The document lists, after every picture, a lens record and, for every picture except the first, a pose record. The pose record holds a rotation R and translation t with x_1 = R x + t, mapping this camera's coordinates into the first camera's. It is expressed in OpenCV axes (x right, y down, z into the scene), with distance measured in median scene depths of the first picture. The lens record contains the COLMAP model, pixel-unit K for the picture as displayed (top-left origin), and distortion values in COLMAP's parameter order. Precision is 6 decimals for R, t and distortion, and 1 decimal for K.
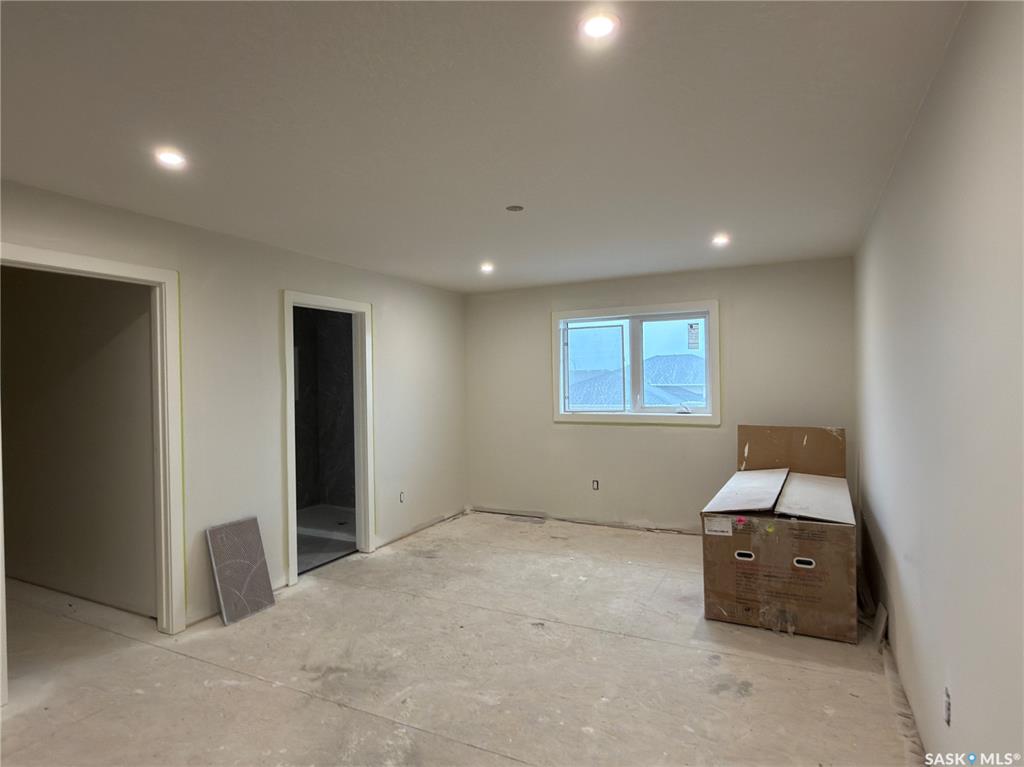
lens RADIAL K [[566.3, 0, 512.0], [0, 566.3, 383.5], [0, 0, 1]] dist [-0.002043, 0.000766]
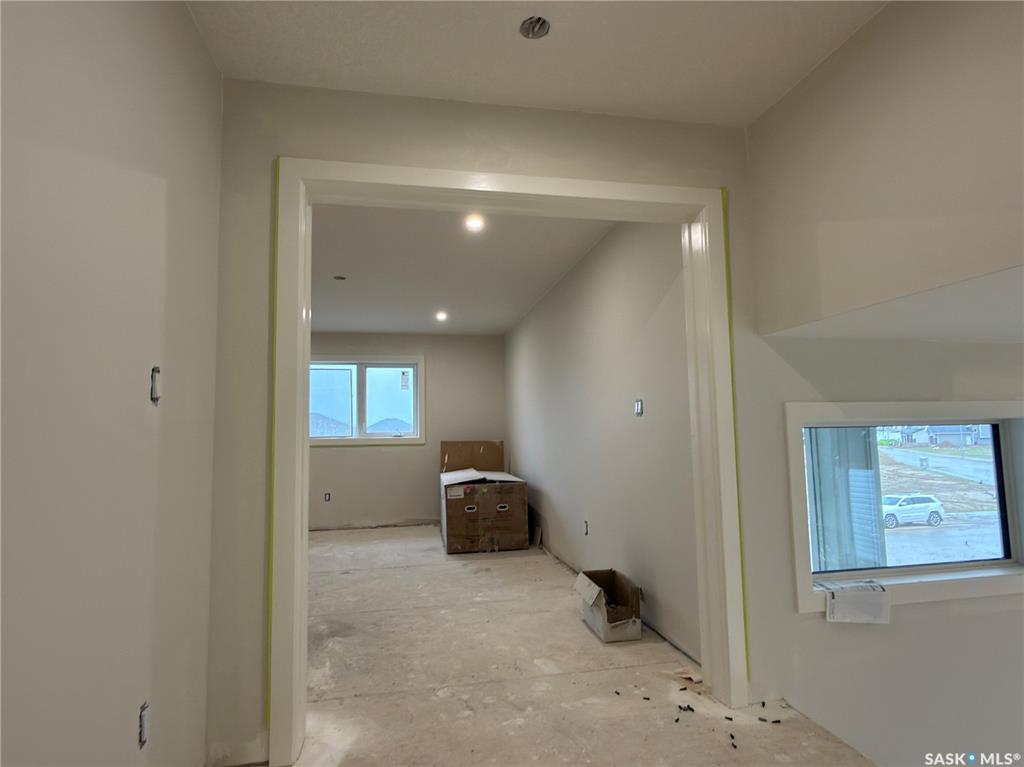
lens RADIAL K [[566.3, 0, 512.0], [0, 566.3, 383.5], [0, 0, 1]] dist [-0.002043, 0.000766]
pose [[0.787499, 0.057557, 0.613623, -0.413504], [0.010532, 0.994228, -0.106774, 0.095053], [-0.616226, 0.090547, 0.782347, -0.307979]]
